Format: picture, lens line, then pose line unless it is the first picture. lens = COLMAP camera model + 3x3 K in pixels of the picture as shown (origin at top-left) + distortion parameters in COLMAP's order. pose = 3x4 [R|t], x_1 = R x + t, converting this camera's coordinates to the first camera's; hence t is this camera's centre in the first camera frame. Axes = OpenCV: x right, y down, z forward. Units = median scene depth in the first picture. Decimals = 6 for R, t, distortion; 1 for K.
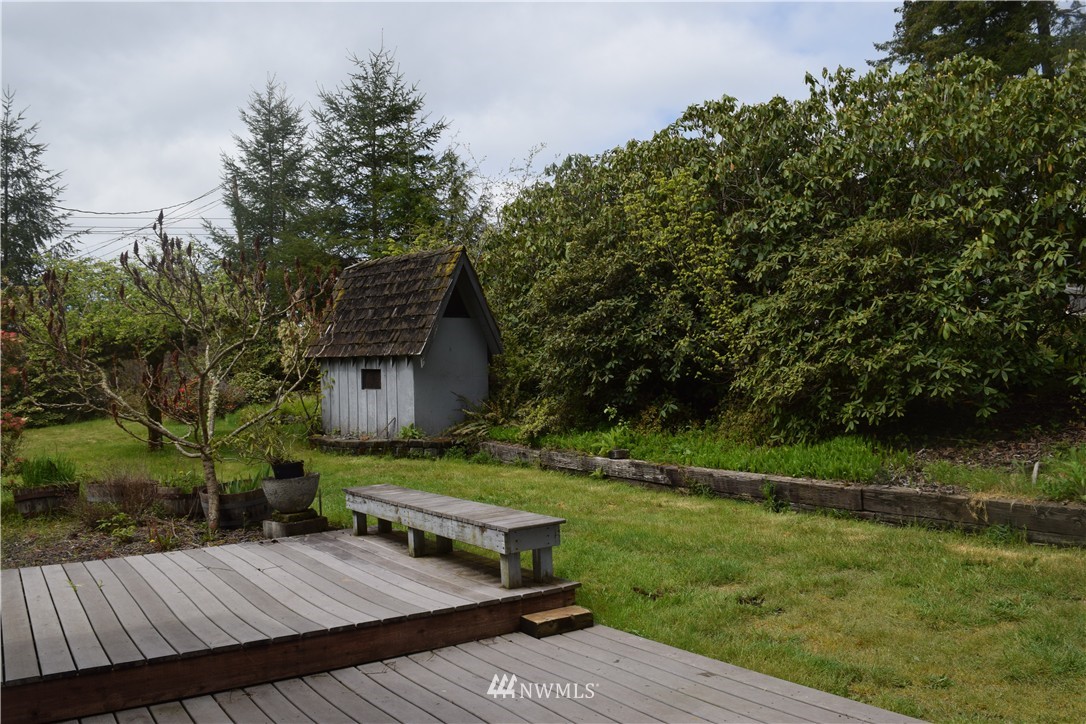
lens RADIAL K [[838.9, 0, 543.0], [0, 838.9, 362.0], [0, 0, 1]] dist [-0.095487, 0.002500]
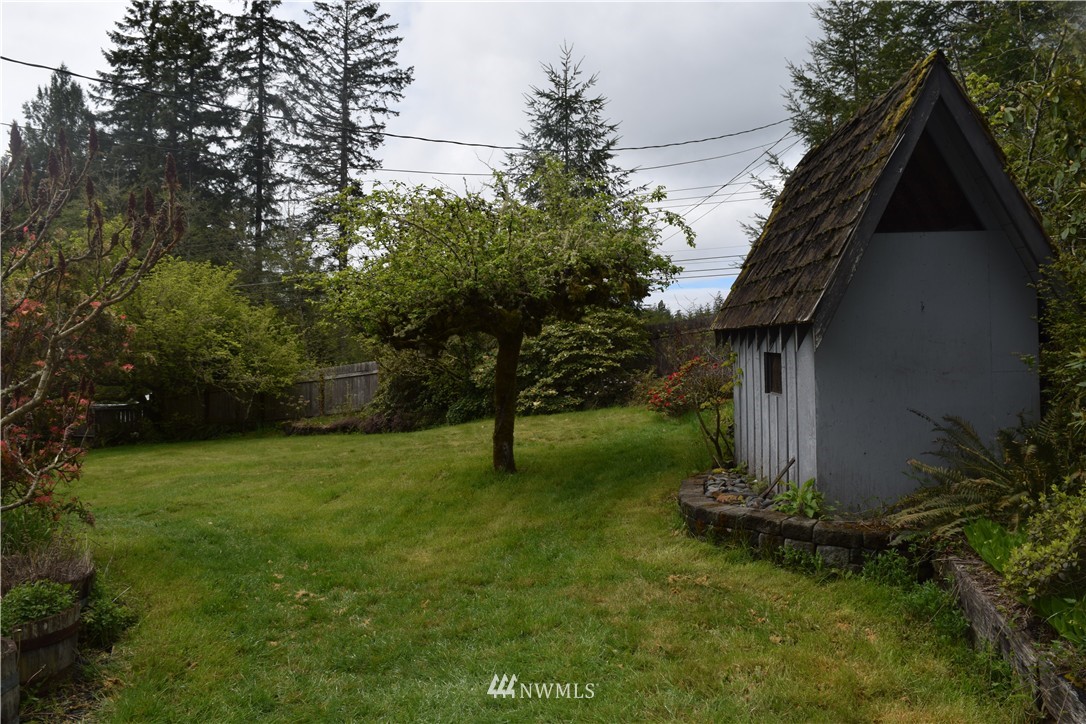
lens RADIAL K [[838.9, 0, 543.0], [0, 838.9, 362.0], [0, 0, 1]] dist [-0.095487, 0.002500]
pose [[0.662728, 0.011267, -0.748776, 0.072697], [0.016856, 0.999409, 0.029958, -0.002969], [0.748671, -0.032475, 0.662146, 0.588913]]
